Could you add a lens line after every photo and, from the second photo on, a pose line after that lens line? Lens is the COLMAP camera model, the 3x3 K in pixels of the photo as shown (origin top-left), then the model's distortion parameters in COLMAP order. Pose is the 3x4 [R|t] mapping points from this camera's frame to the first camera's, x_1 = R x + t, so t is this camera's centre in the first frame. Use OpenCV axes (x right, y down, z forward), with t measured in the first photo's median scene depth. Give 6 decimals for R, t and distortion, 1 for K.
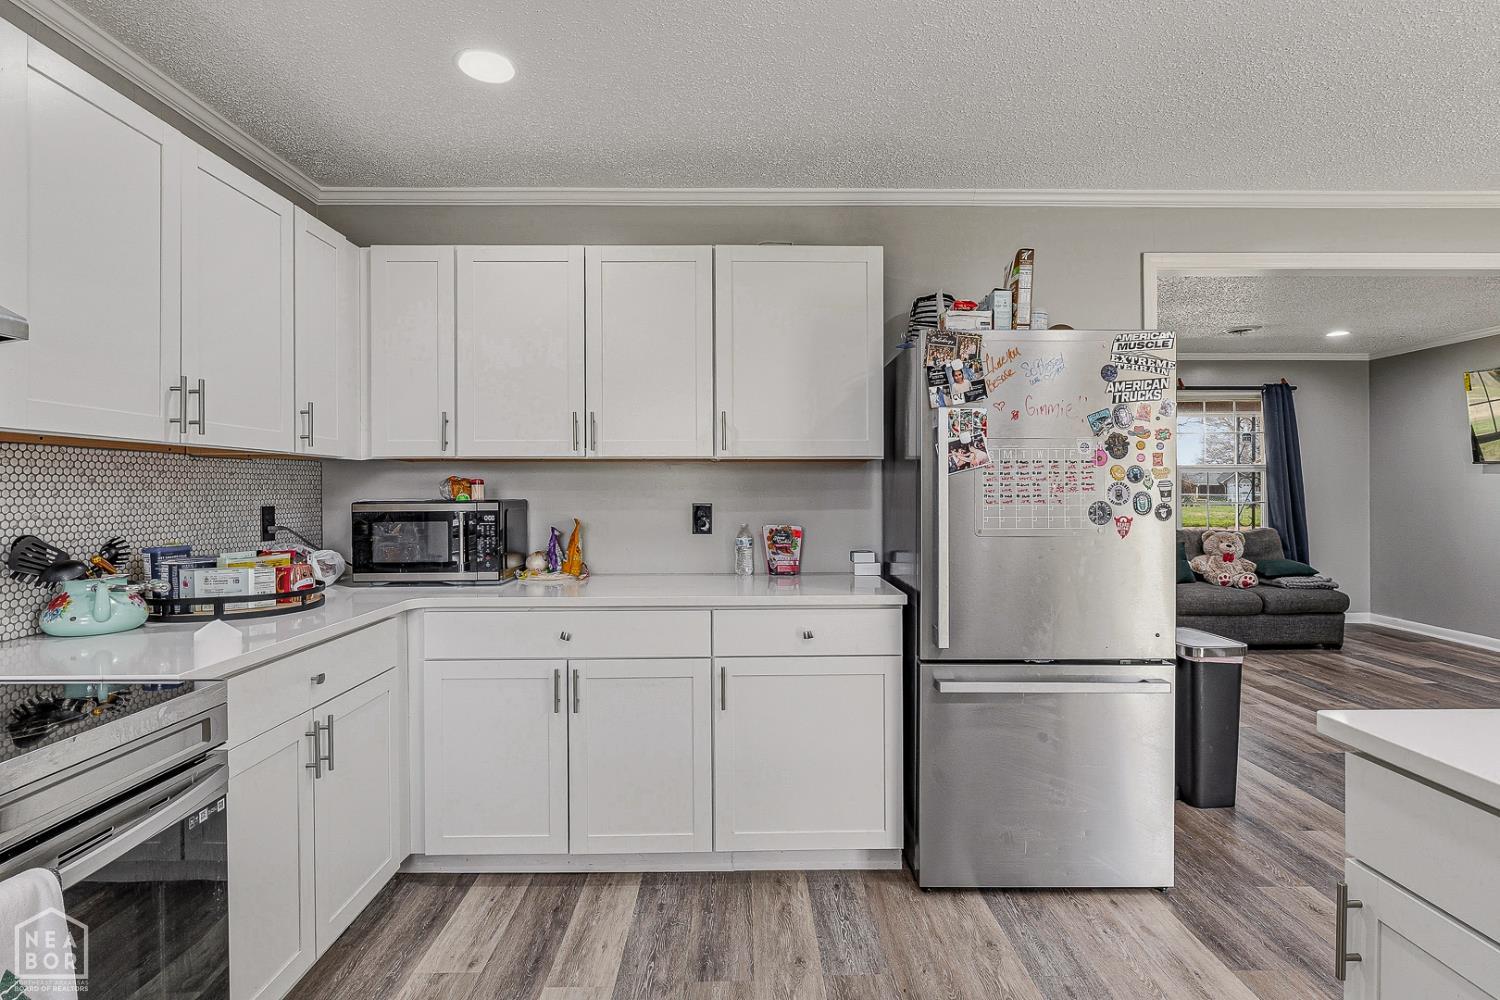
lens RADIAL K [[740.2, 0, 756.2], [0, 740.2, 497.3], [0, 0, 1]] dist [-0.006932, 0.000048]
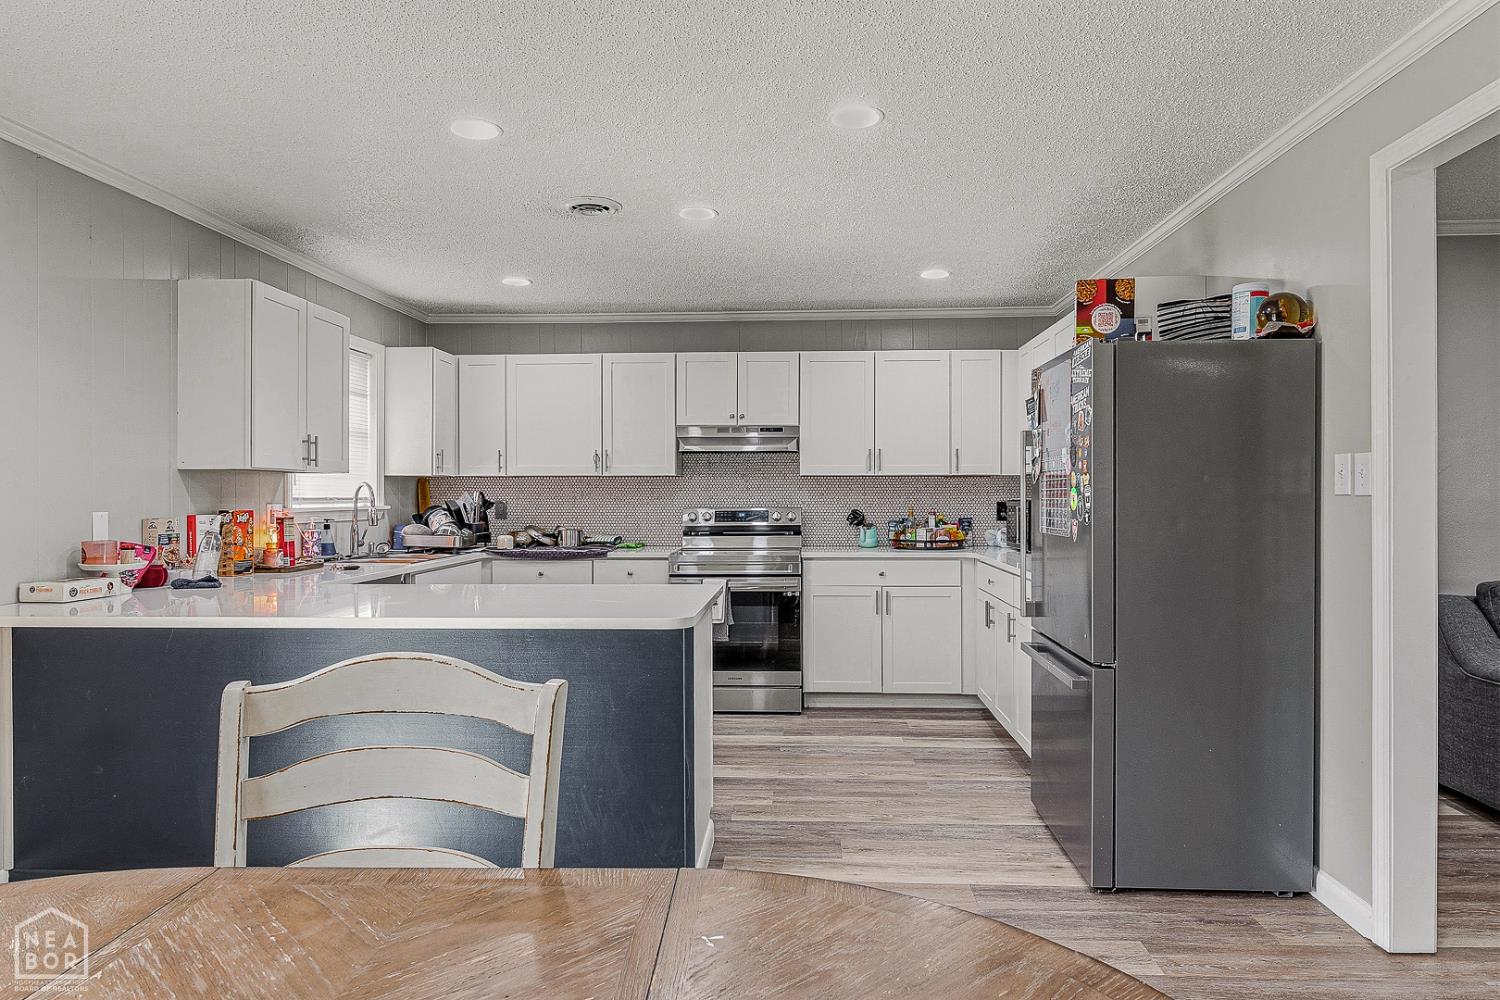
lens RADIAL K [[866.0, 0, 743.5], [0, 866.0, 497.2], [0, 0, 1]] dist [-0.000819, -0.000998]
pose [[-0.071738, 0.004306, -0.997414, 2.019395], [0.000083, 0.999991, 0.004312, -0.009838], [0.997424, 0.000227, -0.071738, 0.696367]]
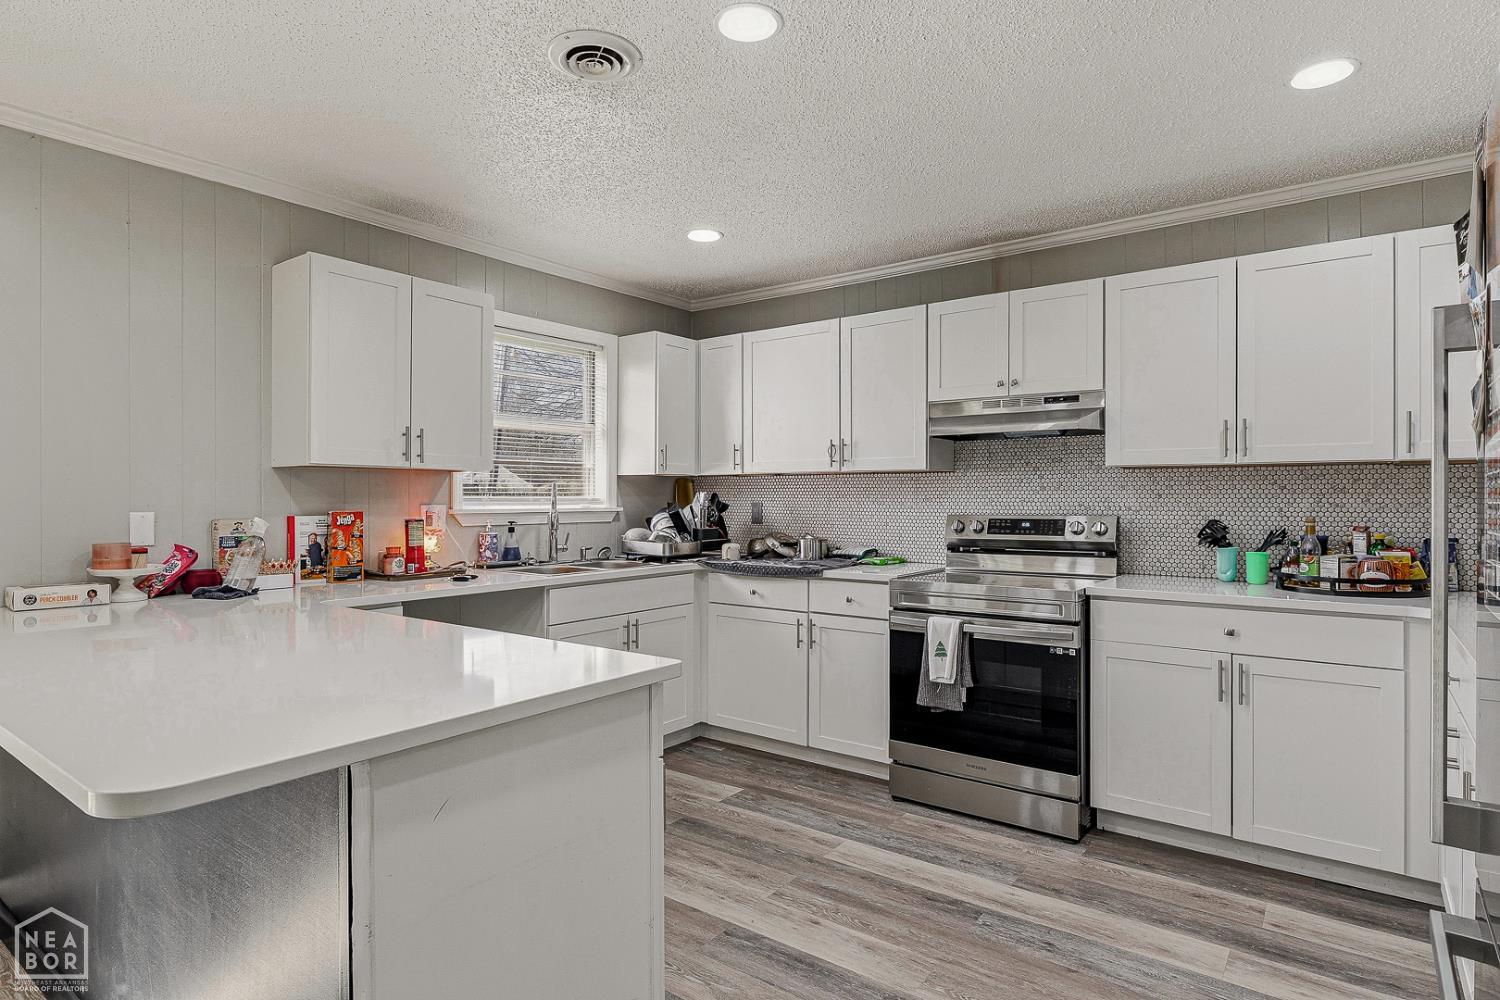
lens RADIAL K [[777.9, 0, 766.1], [0, 777.9, 498.8], [0, 0, 1]] dist [-0.002983, 0.000028]
pose [[-0.598942, 0.001465, -0.800791, 0.984339], [-0.000501, 0.999997, 0.002205, -0.002833], [0.800792, 0.001722, -0.598940, 1.074193]]
